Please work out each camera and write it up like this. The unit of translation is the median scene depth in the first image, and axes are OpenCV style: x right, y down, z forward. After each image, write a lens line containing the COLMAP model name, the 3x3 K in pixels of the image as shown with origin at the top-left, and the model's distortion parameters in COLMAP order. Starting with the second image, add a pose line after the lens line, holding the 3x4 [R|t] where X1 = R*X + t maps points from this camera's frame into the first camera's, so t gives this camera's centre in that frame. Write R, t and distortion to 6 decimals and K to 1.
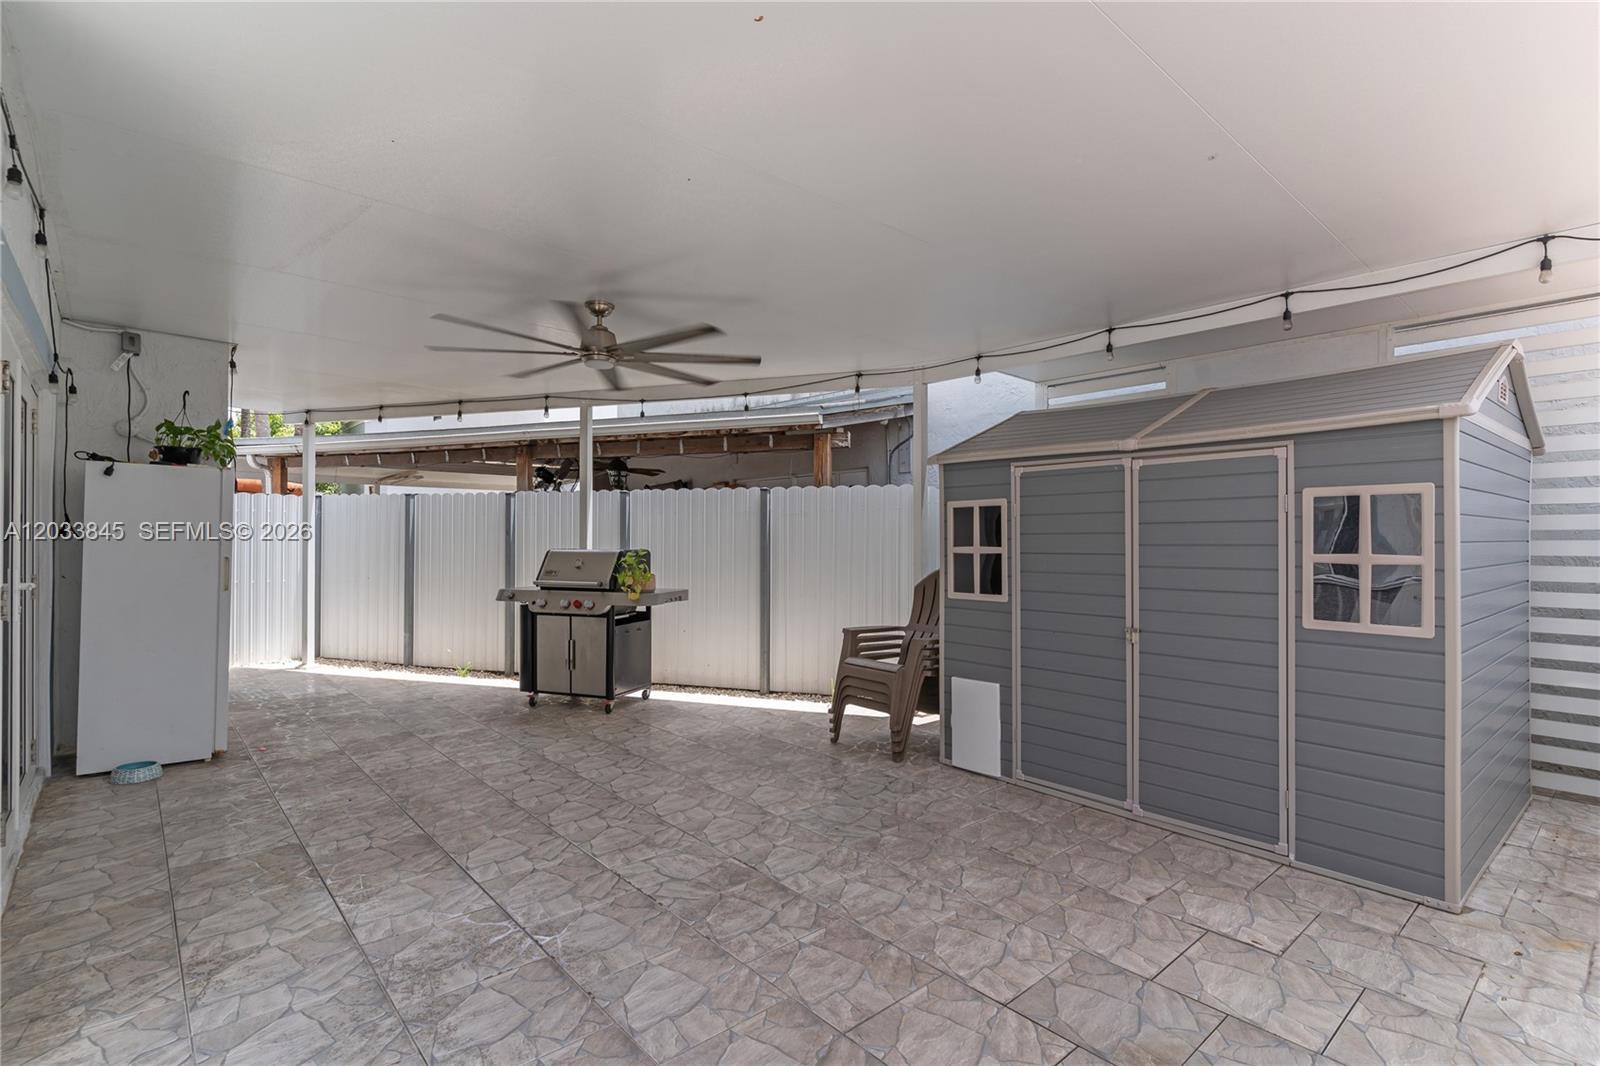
lens RADIAL K [[769.4, 0, 777.0], [0, 769.4, 524.4], [0, 0, 1]] dist [0.000770, 0.000368]
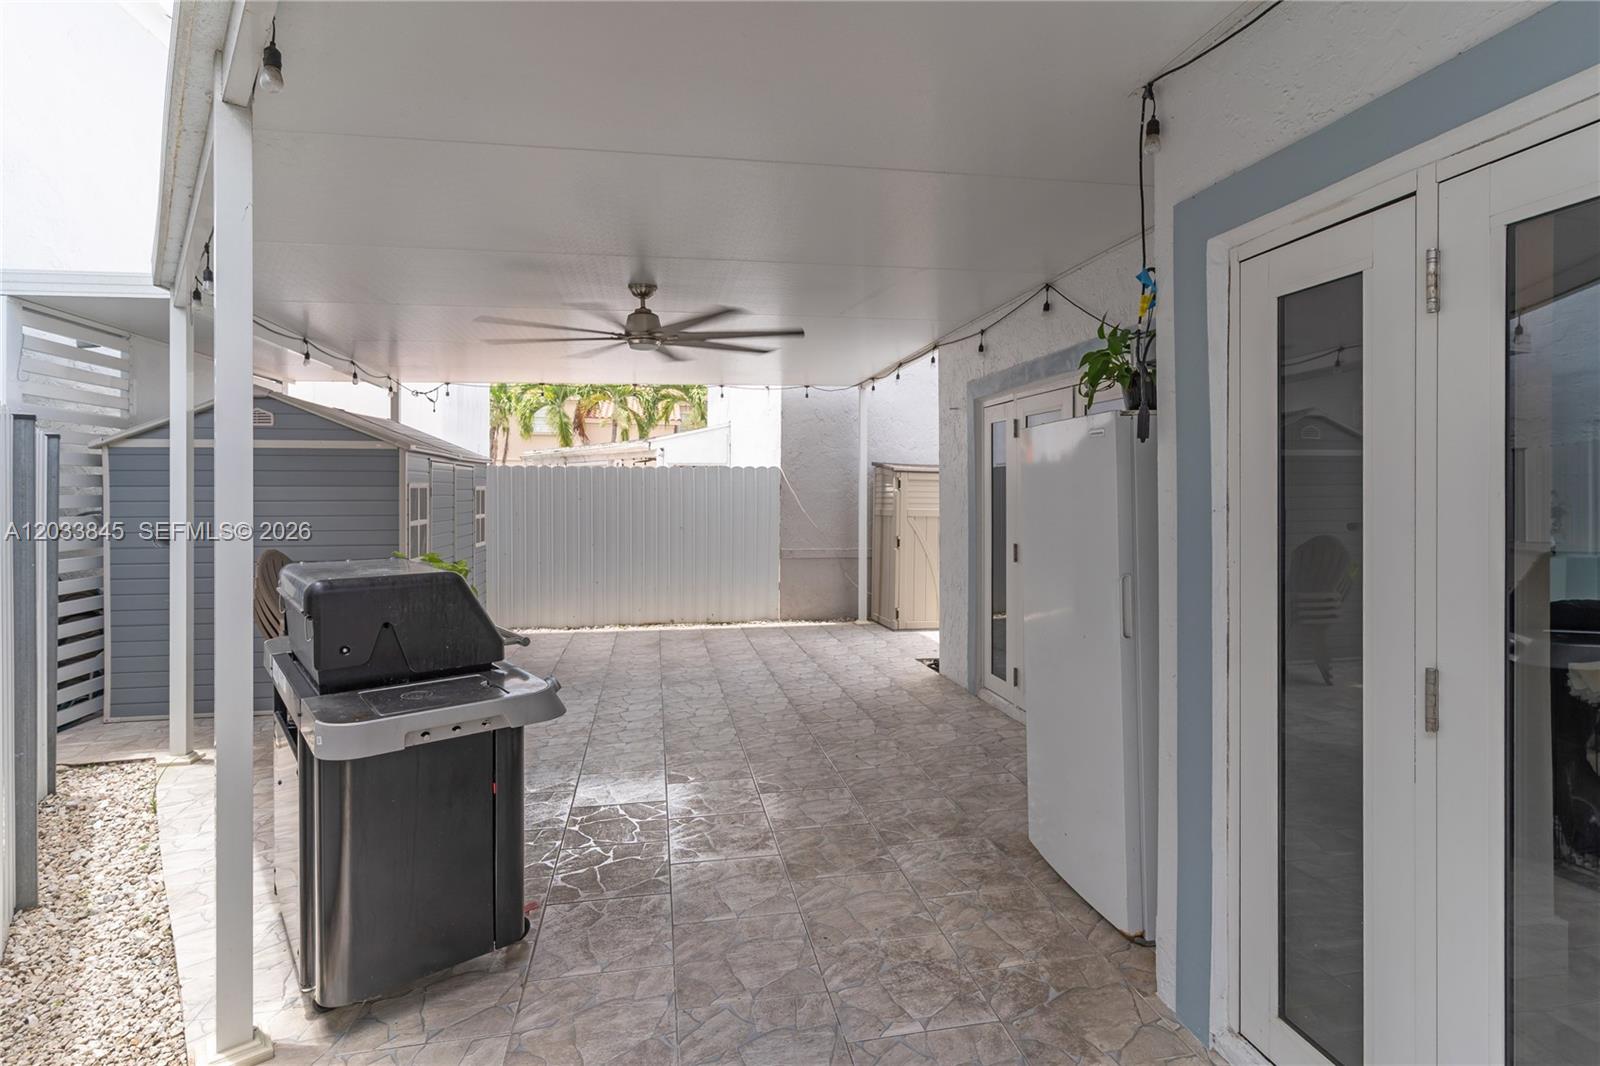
lens RADIAL K [[783.4, 0, 799.0], [0, 783.4, 487.6], [0, 0, 1]] dist [0.000452, 0.000115]
pose [[-0.871177, -0.000687, 0.490969, -1.309296], [-0.010634, 0.999791, -0.017470, -0.013107], [-0.490854, -0.020441, -0.871002, 2.573882]]
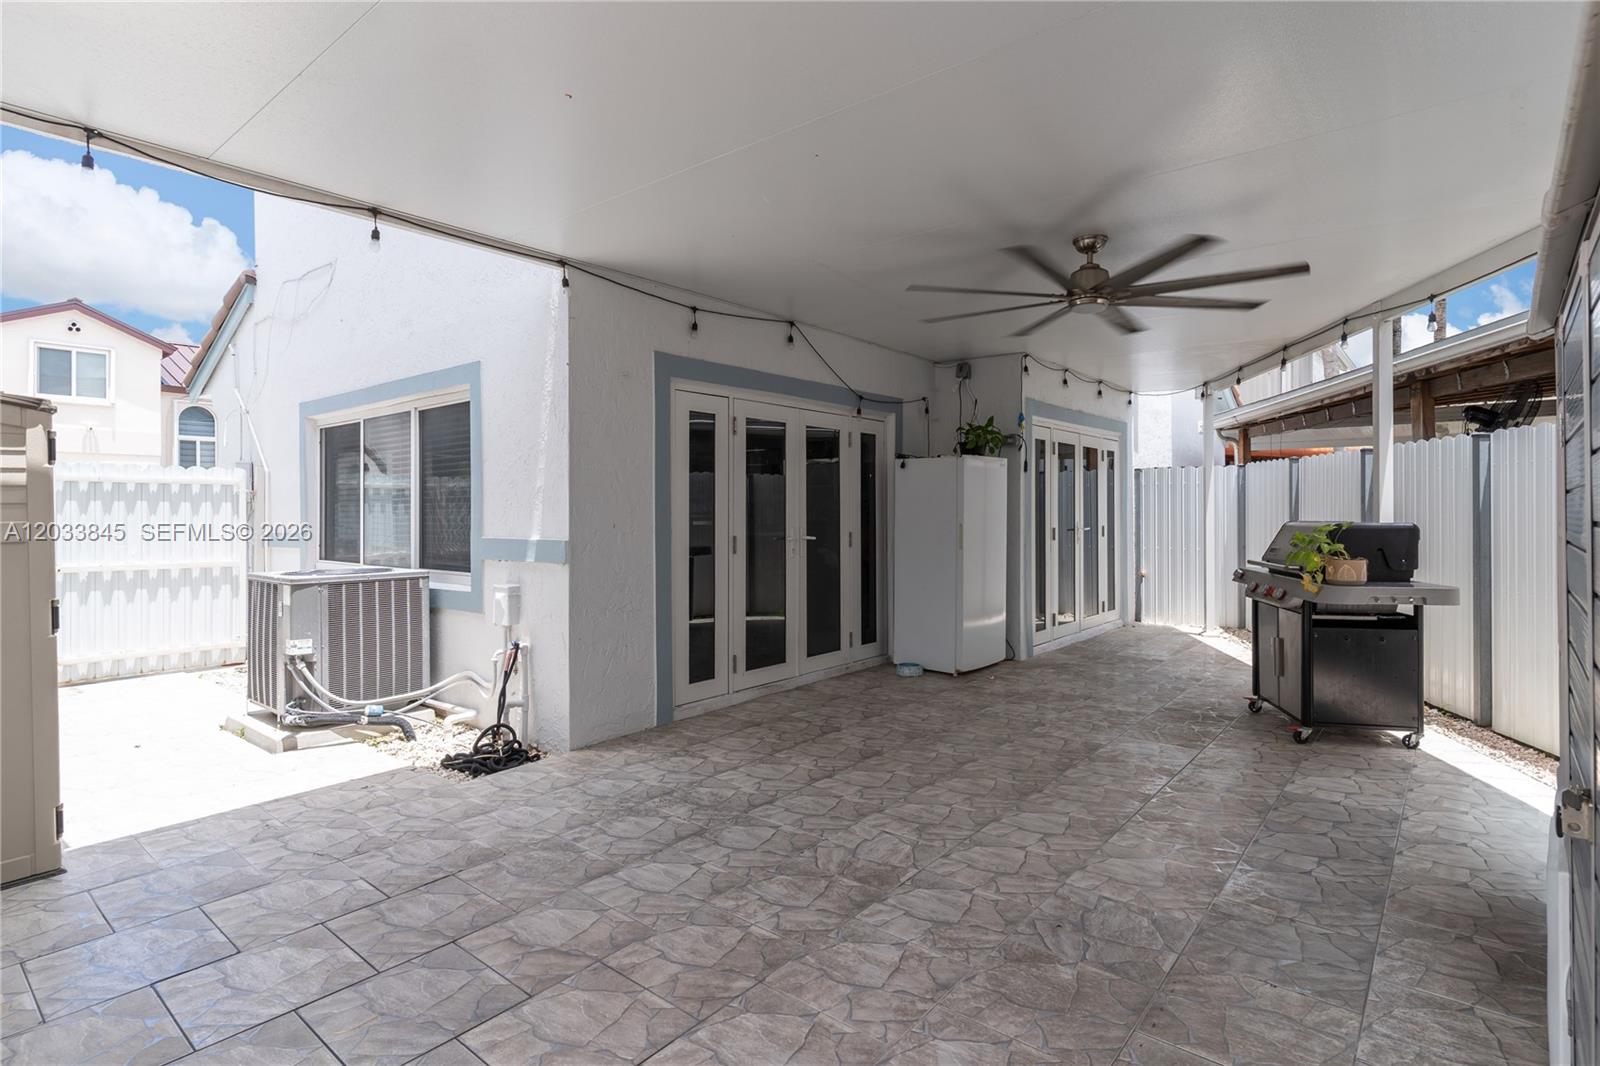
lens RADIAL K [[786.0, 0, 800.9], [0, 786.0, 520.0], [0, 0, 1]] dist [0.001906, 0.000640]
pose [[0.170449, 0.009447, -0.985321, 0.843196], [0.024473, 0.999605, 0.013817, 0.013639], [0.985062, -0.026469, 0.170151, 0.752873]]
